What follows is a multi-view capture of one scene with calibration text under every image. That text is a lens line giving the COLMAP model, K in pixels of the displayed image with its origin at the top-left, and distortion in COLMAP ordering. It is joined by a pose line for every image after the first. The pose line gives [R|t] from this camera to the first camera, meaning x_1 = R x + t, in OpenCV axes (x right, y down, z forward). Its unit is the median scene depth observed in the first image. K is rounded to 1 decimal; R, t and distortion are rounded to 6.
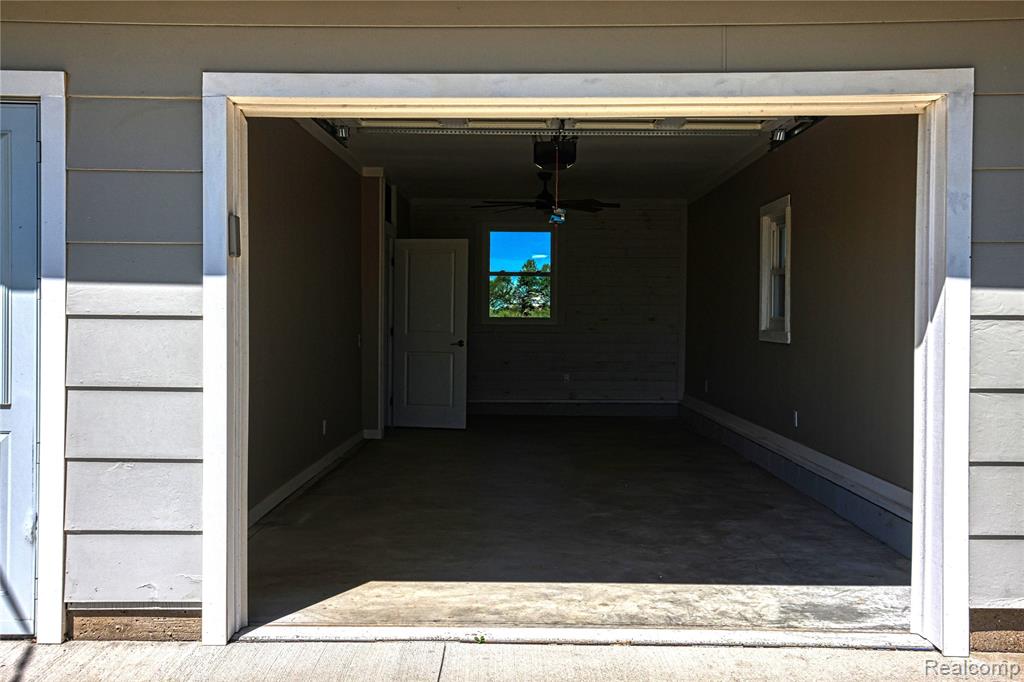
lens RADIAL K [[1072.1, 0, 511.8], [0, 1072.1, 340.9], [0, 0, 1]] dist [0.153440, 0.000000]
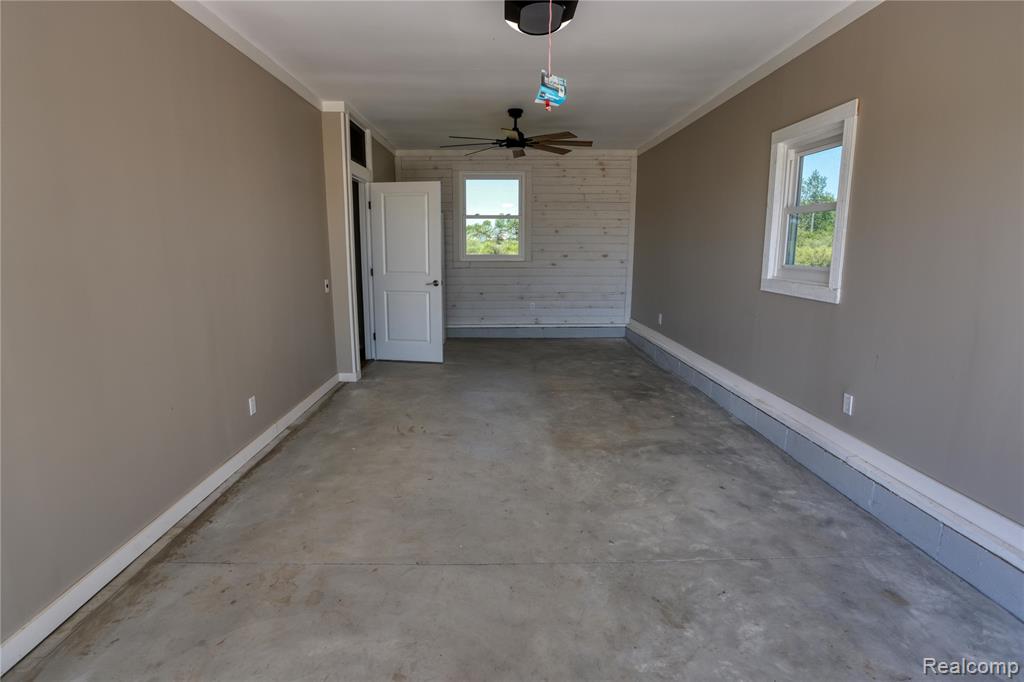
lens RADIAL K [[562.1, 0, 506.4], [0, 562.1, 338.3], [0, 0, 1]] dist [-0.015489, 0.001526]
pose [[0.999656, -0.010810, 0.023880, 0.008166], [0.007282, 0.989674, 0.143148, -0.022737], [-0.025181, -0.142925, 0.989413, 0.442104]]
